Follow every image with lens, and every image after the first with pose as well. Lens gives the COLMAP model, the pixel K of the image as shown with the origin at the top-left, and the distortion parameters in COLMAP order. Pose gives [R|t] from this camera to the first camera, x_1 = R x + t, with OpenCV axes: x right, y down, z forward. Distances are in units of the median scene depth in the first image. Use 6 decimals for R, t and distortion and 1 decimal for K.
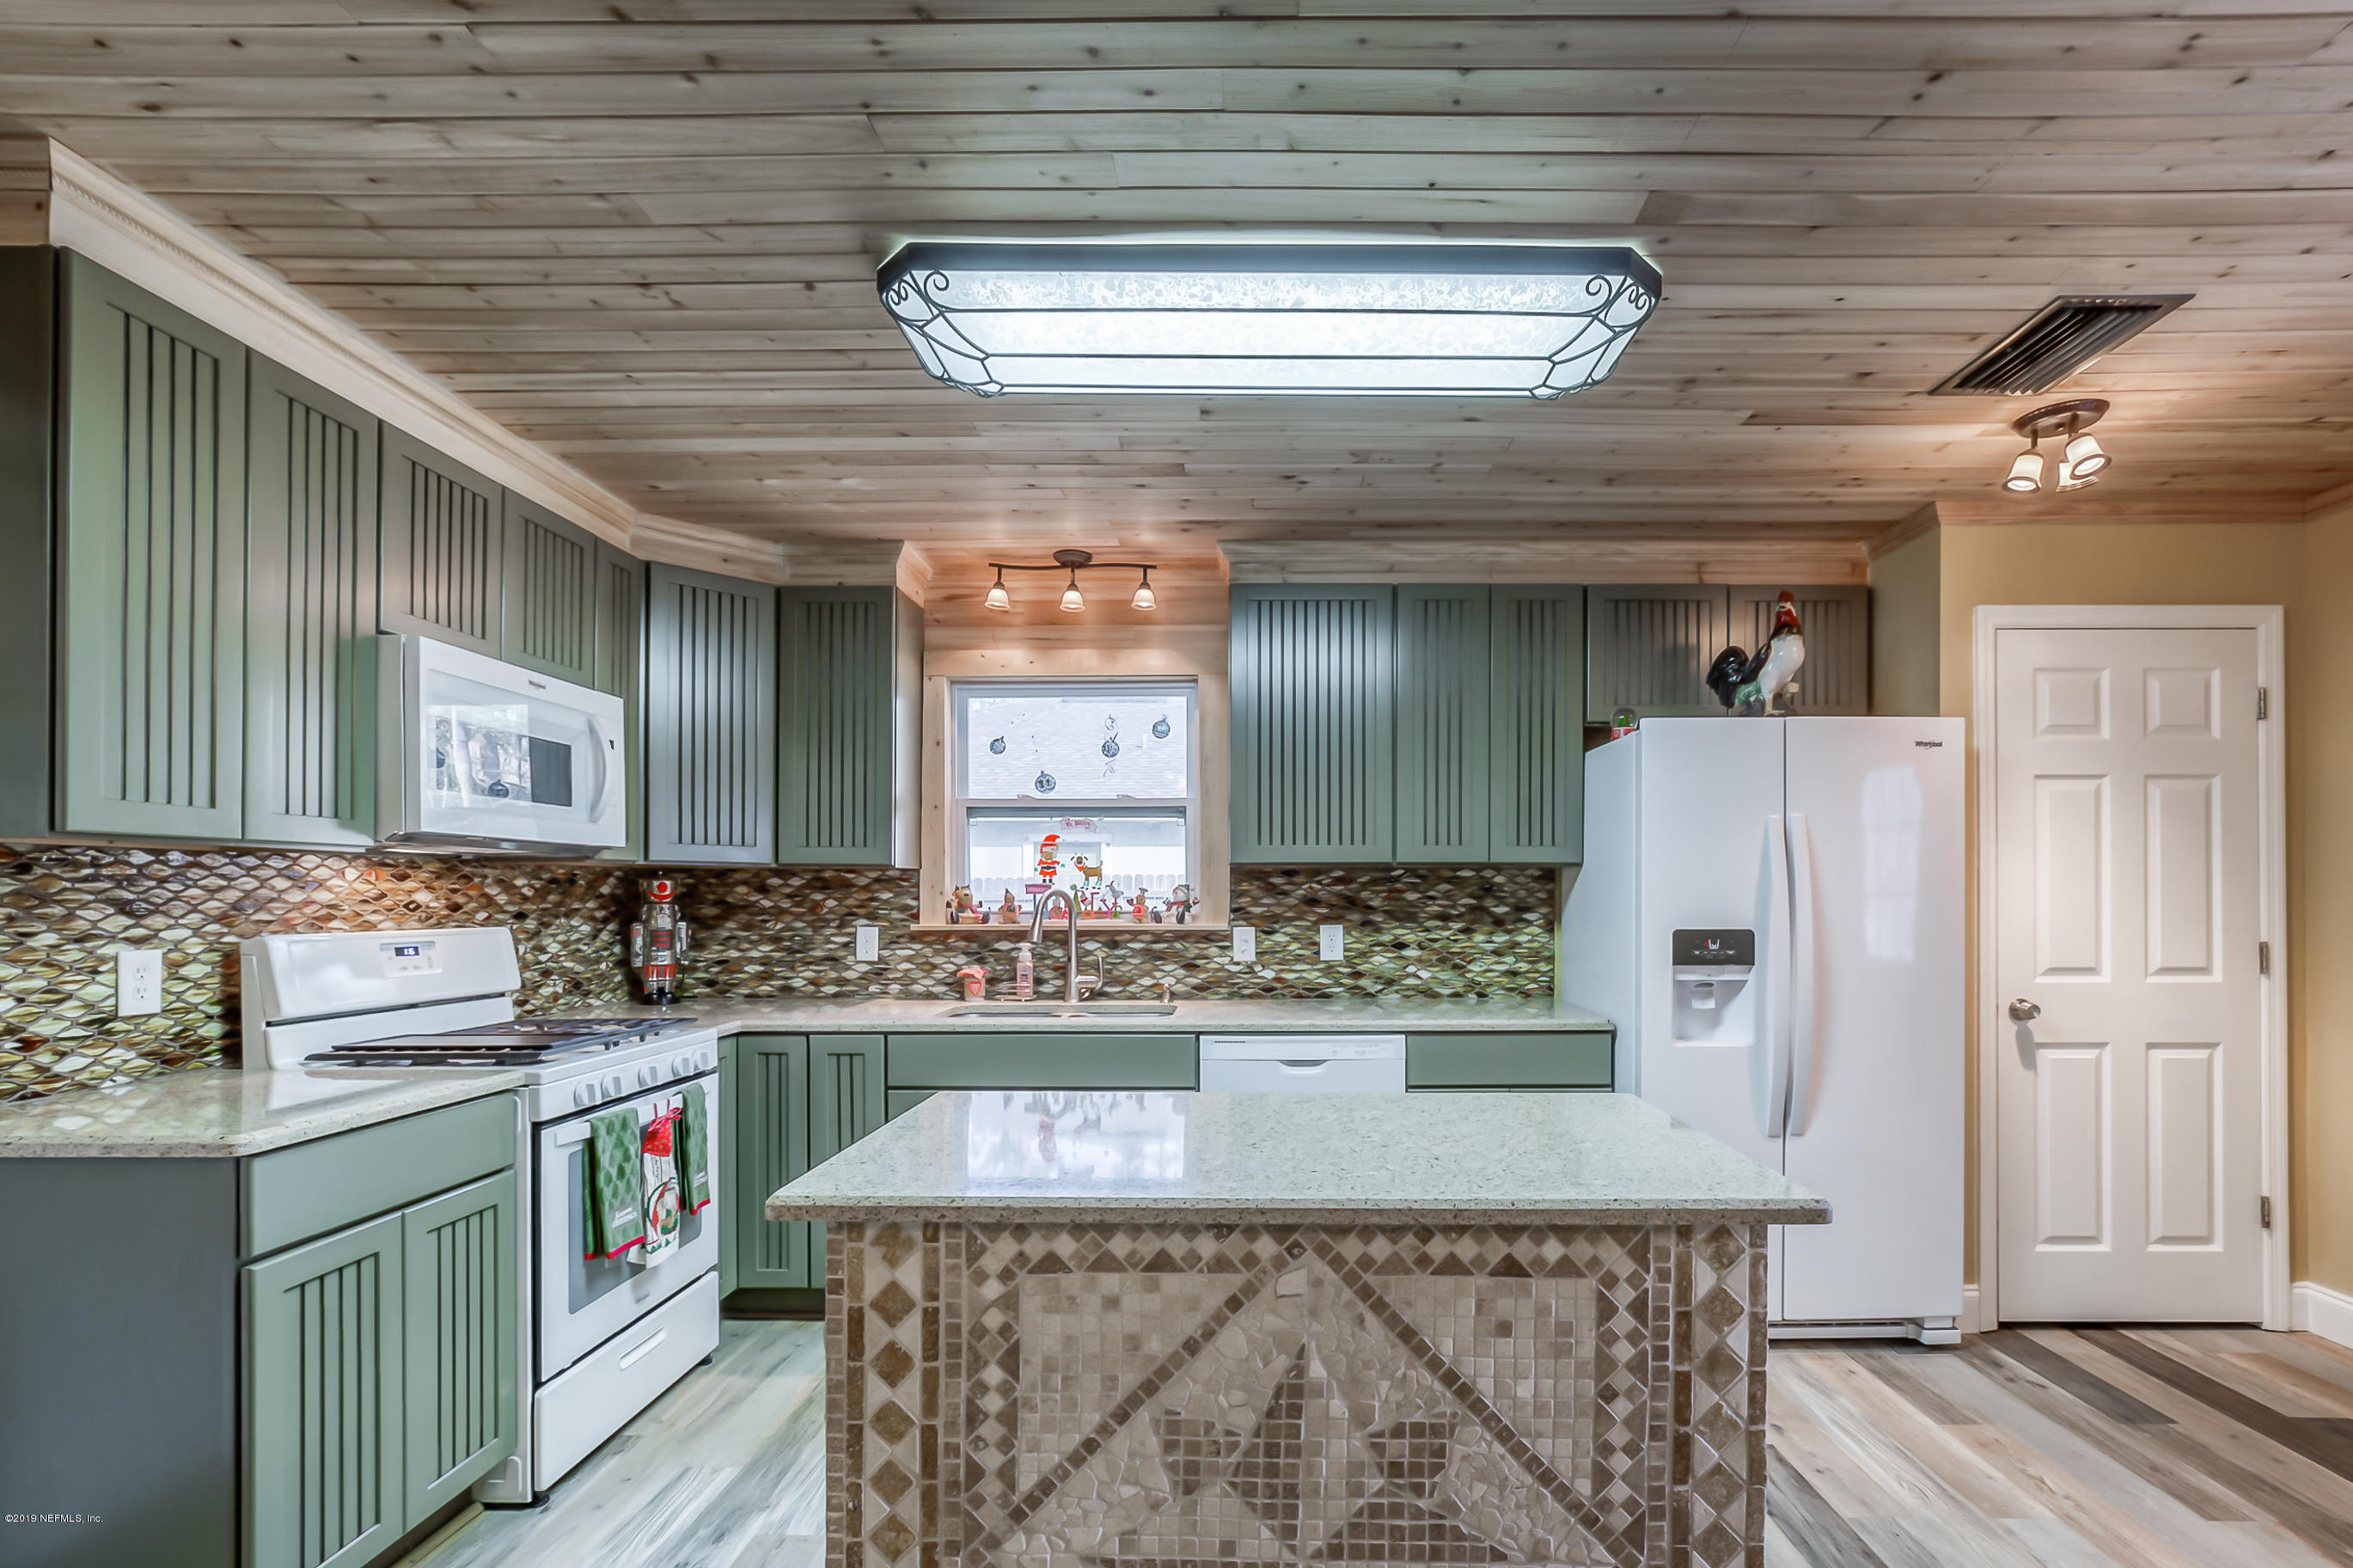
lens RADIAL K [[1103.9, 0, 1277.7], [0, 1103.9, 898.9], [0, 0, 1]] dist [-0.014128, 0.008558]
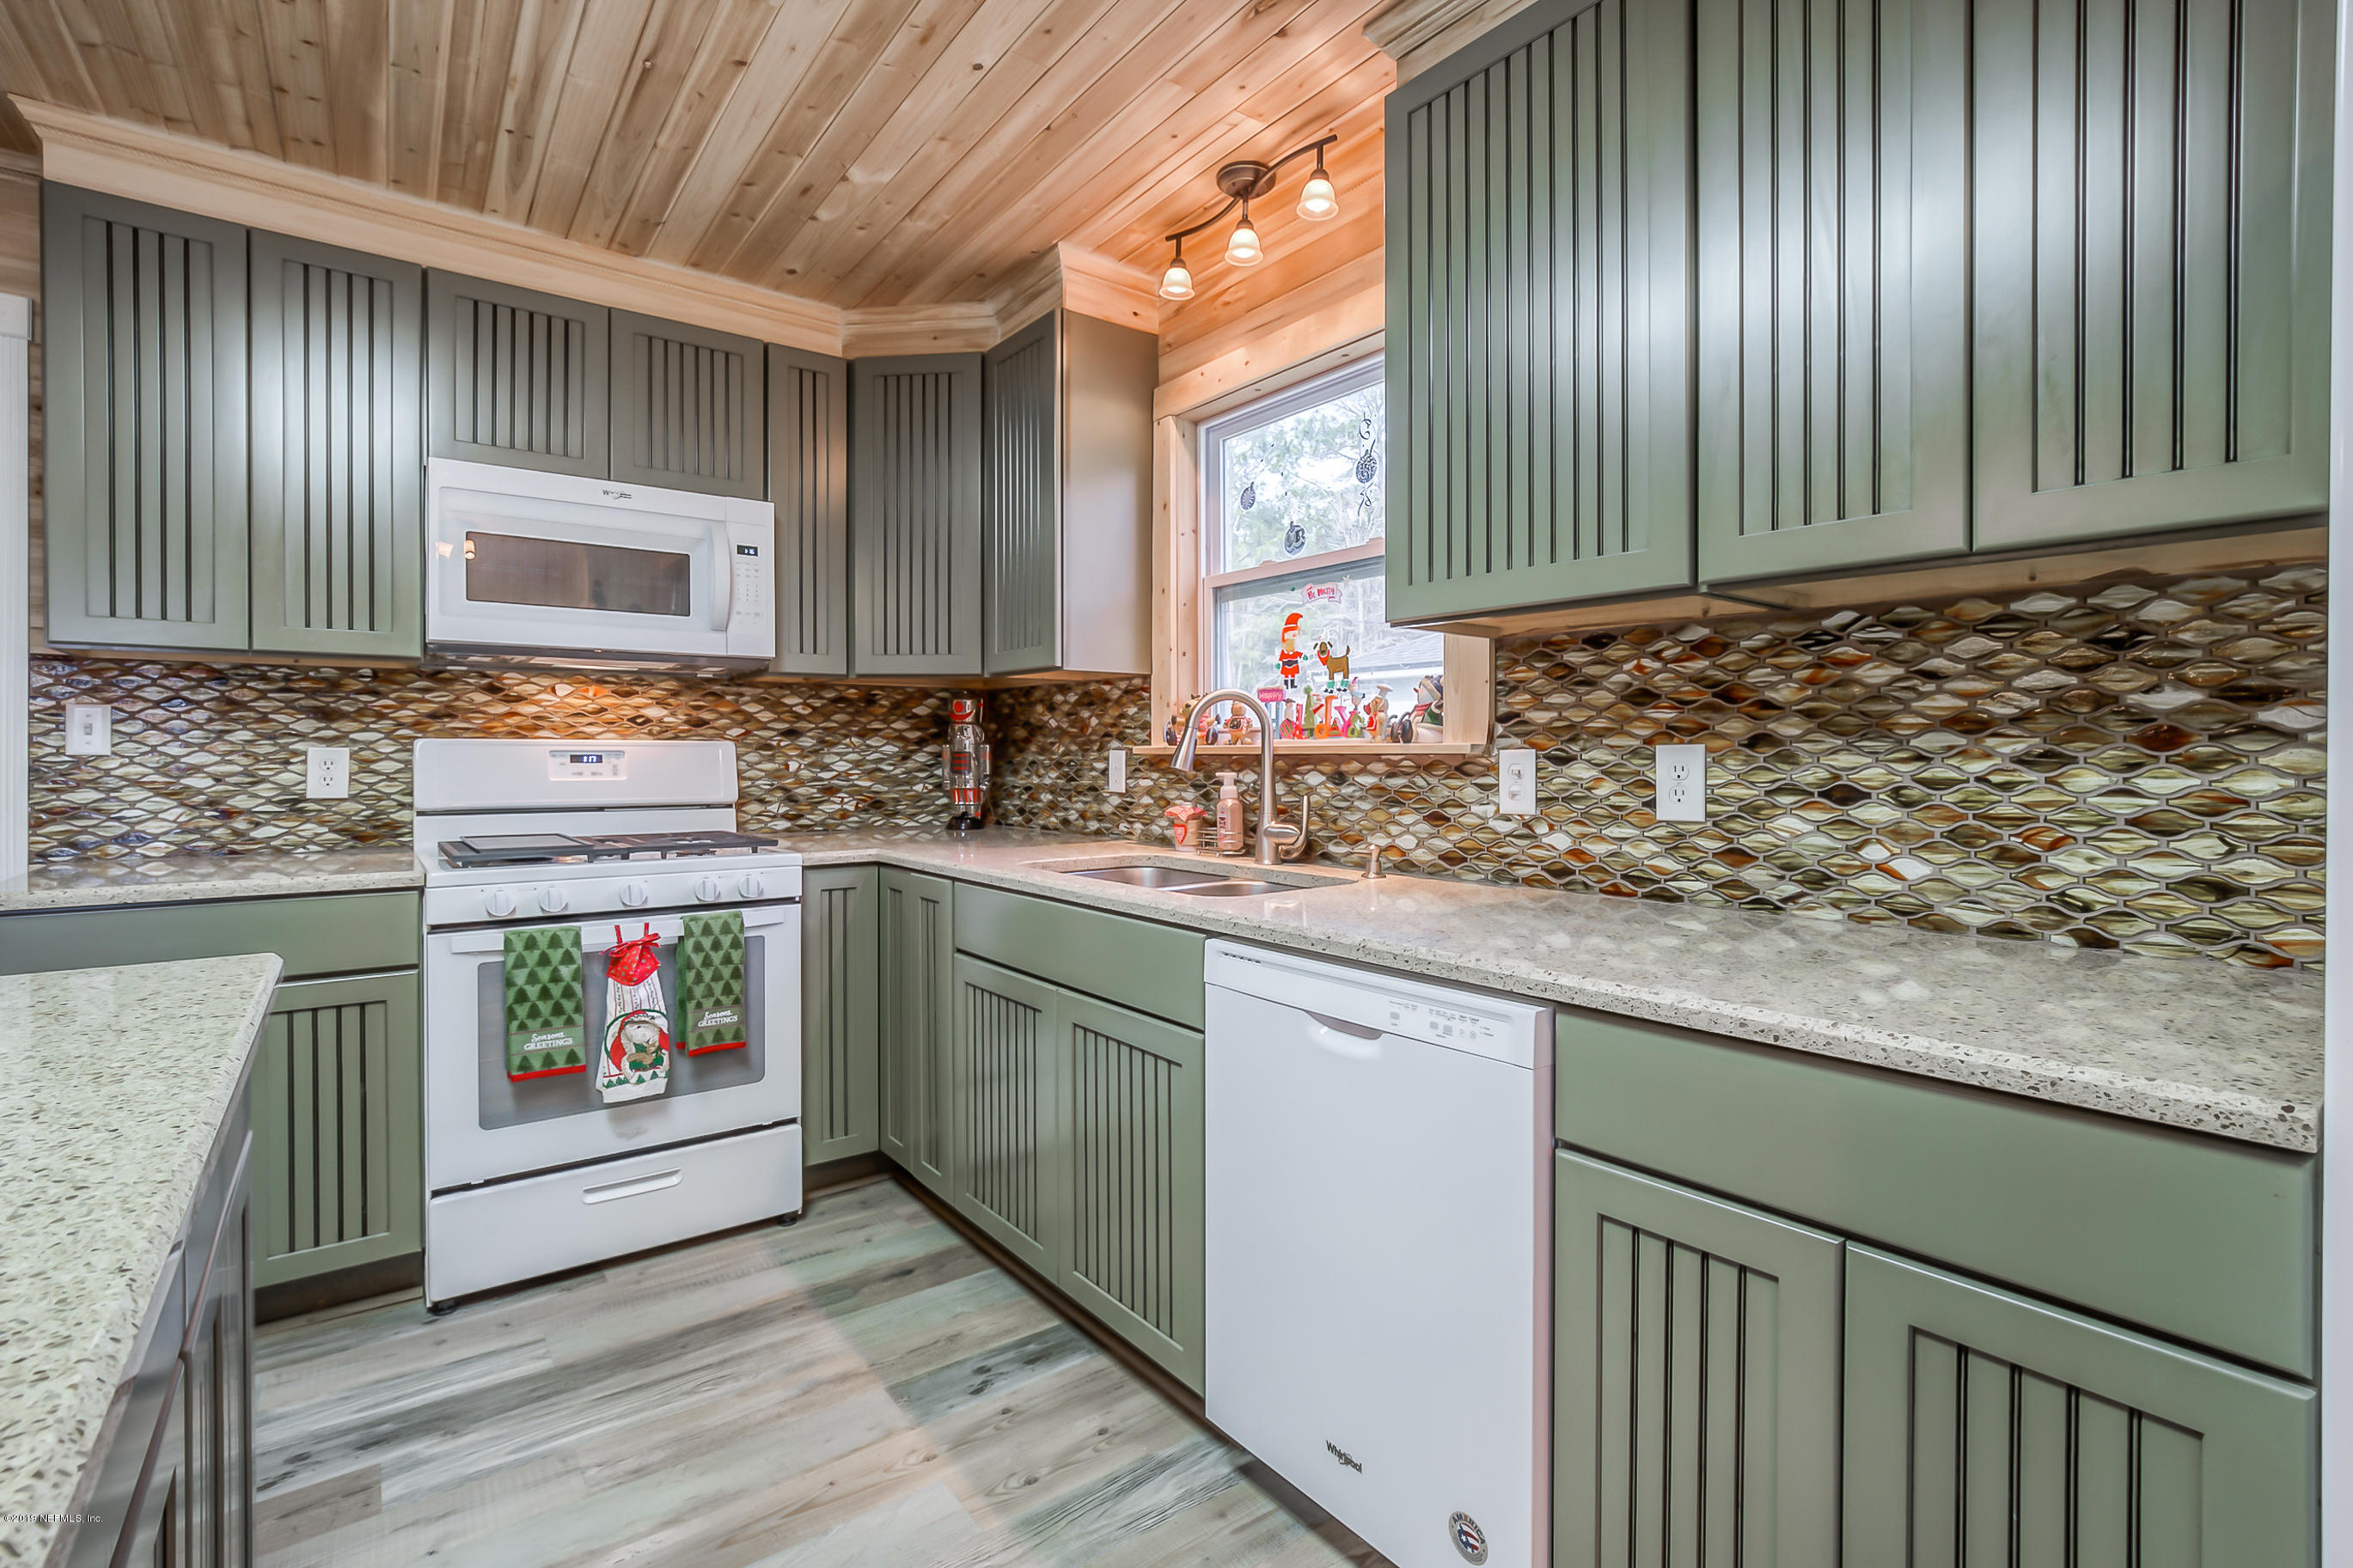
lens RADIAL K [[1094.4, 0, 1118.3], [0, 1094.4, 757.7], [0, 0, 1]] dist [-0.010128, 0.000337]
pose [[0.594607, 0.006423, -0.803991, 0.316200], [-0.001982, 0.999977, 0.006523, 0.030028], [0.804014, -0.002285, 0.594605, 0.609081]]
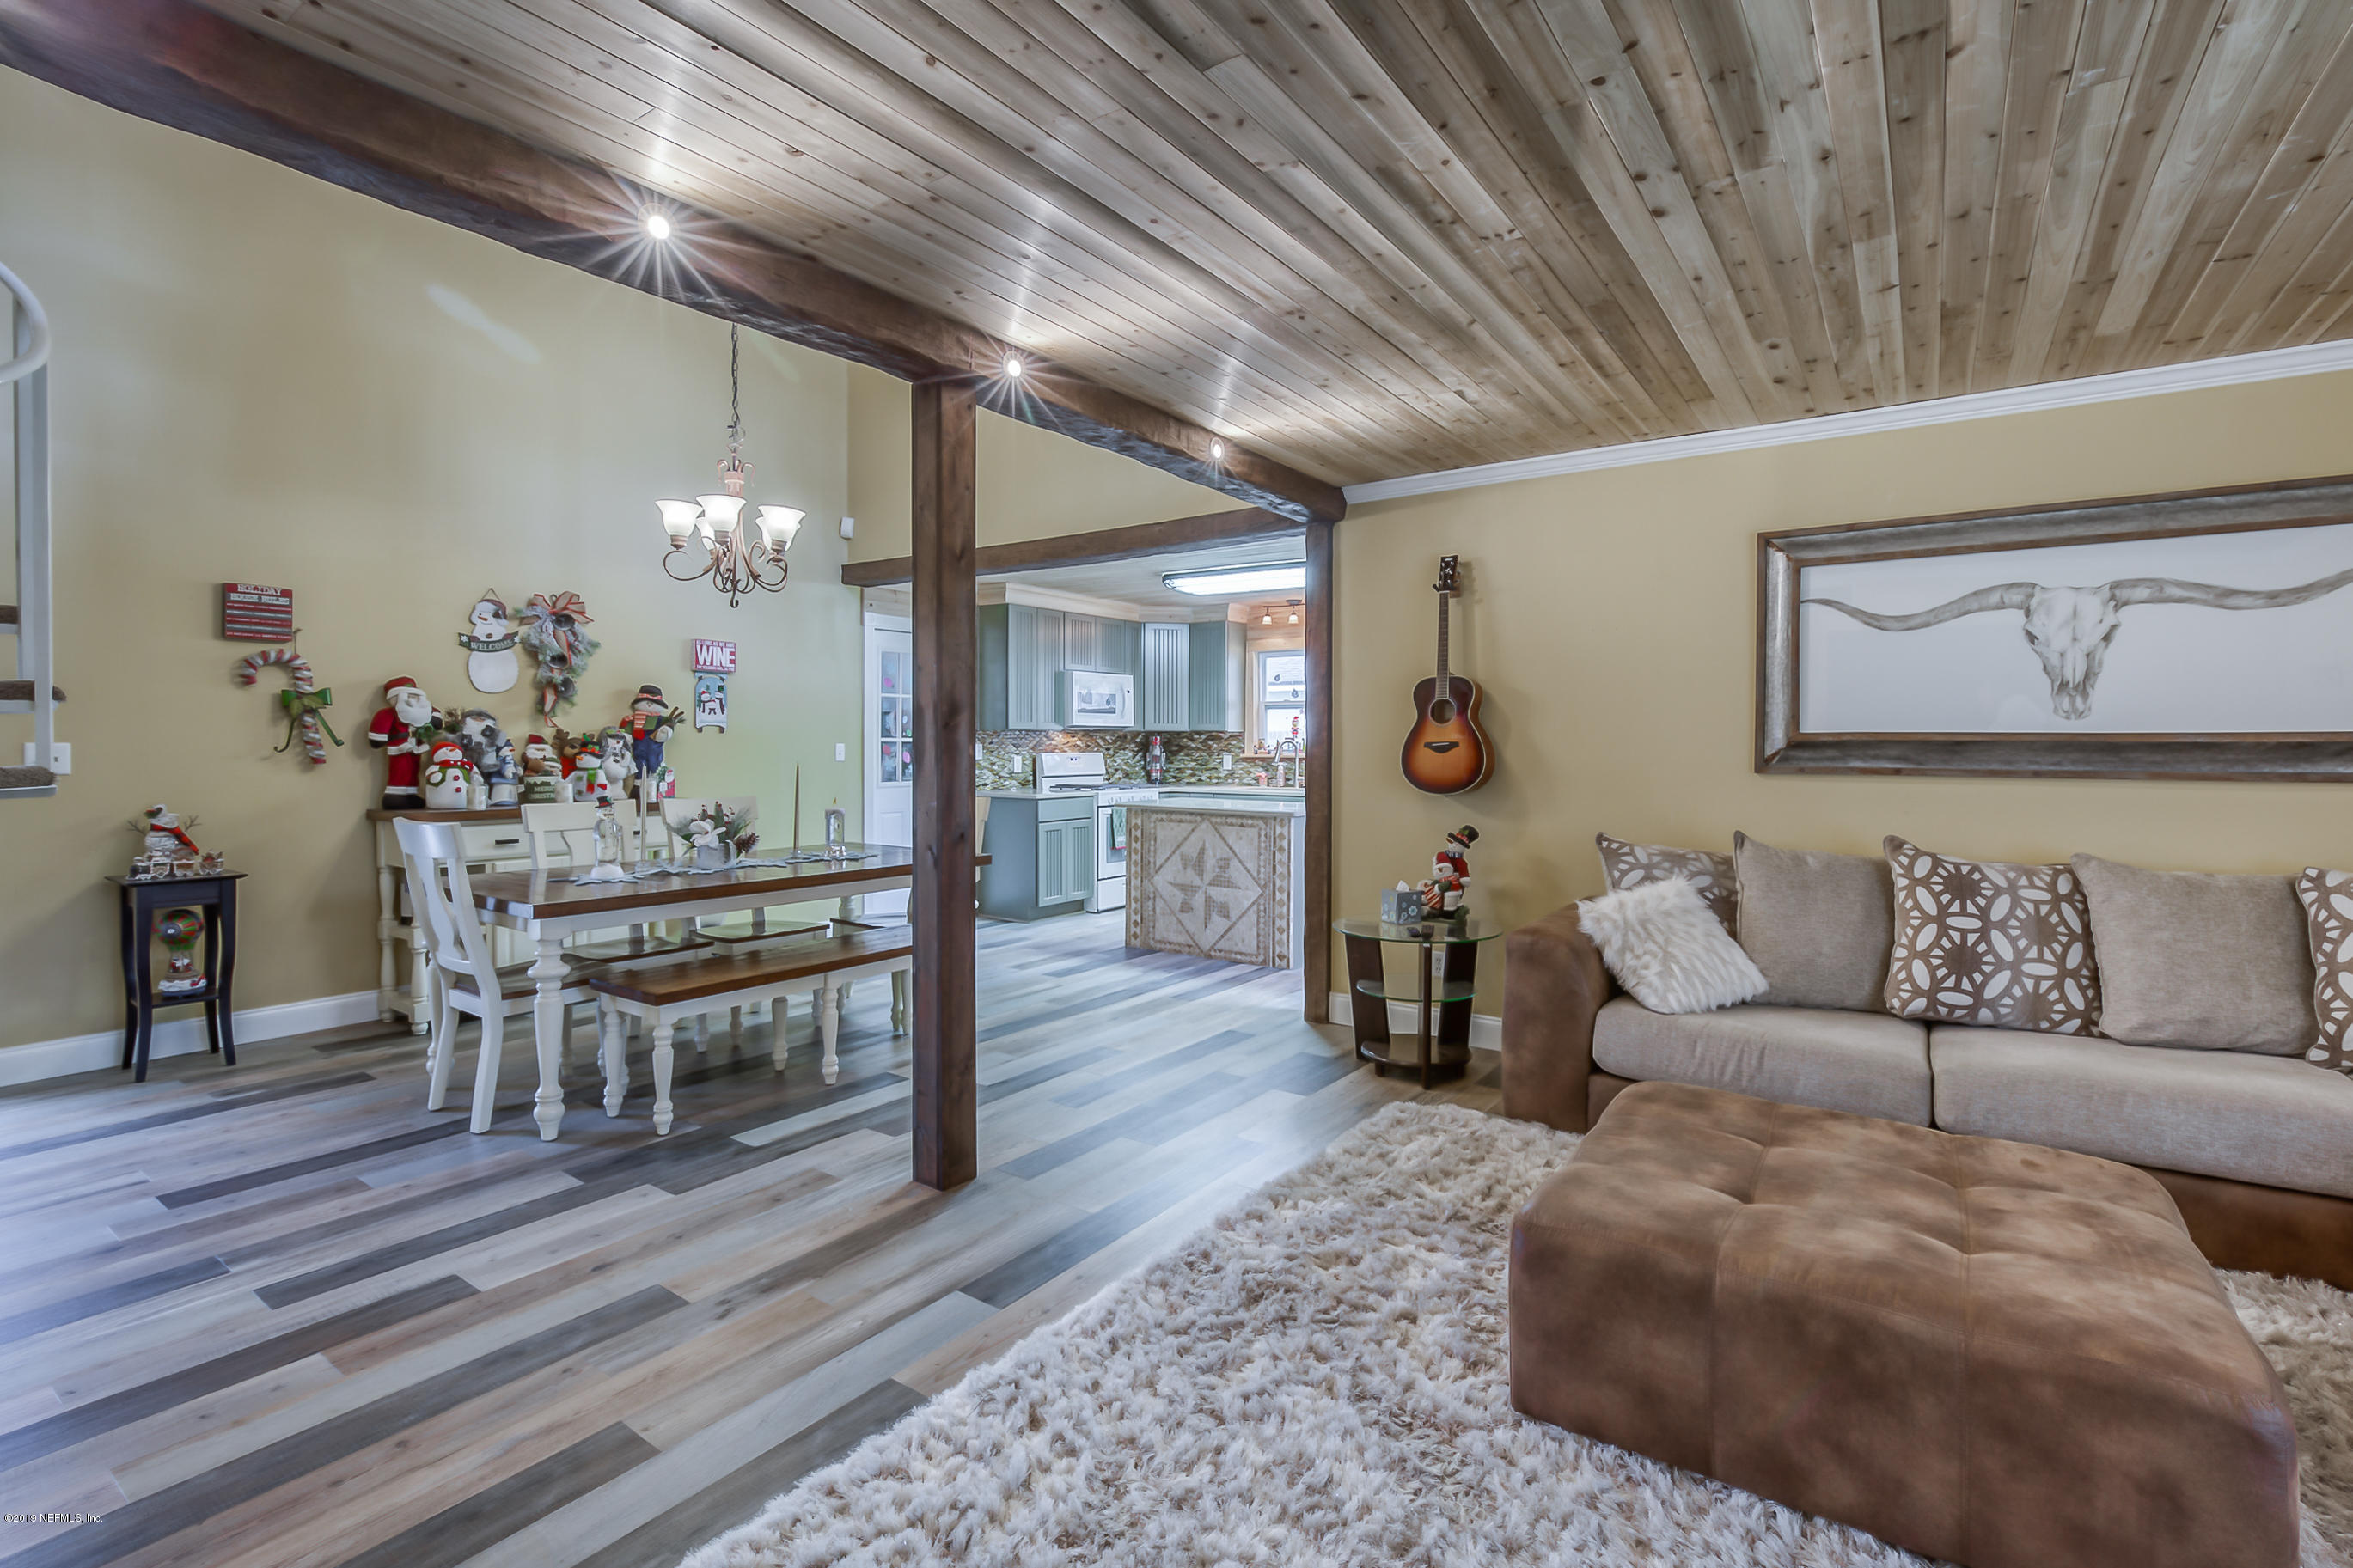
lens RADIAL K [[1011.4, 0, 1180.7], [0, 1011.4, 747.0], [0, 0, 1]] dist [0.000338, 0.000876]
pose [[0.818753, 0.006144, -0.574114, 0.957704], [-0.003747, 0.999979, 0.005359, -0.005158], [0.574134, -0.002237, 0.818758, -1.028374]]
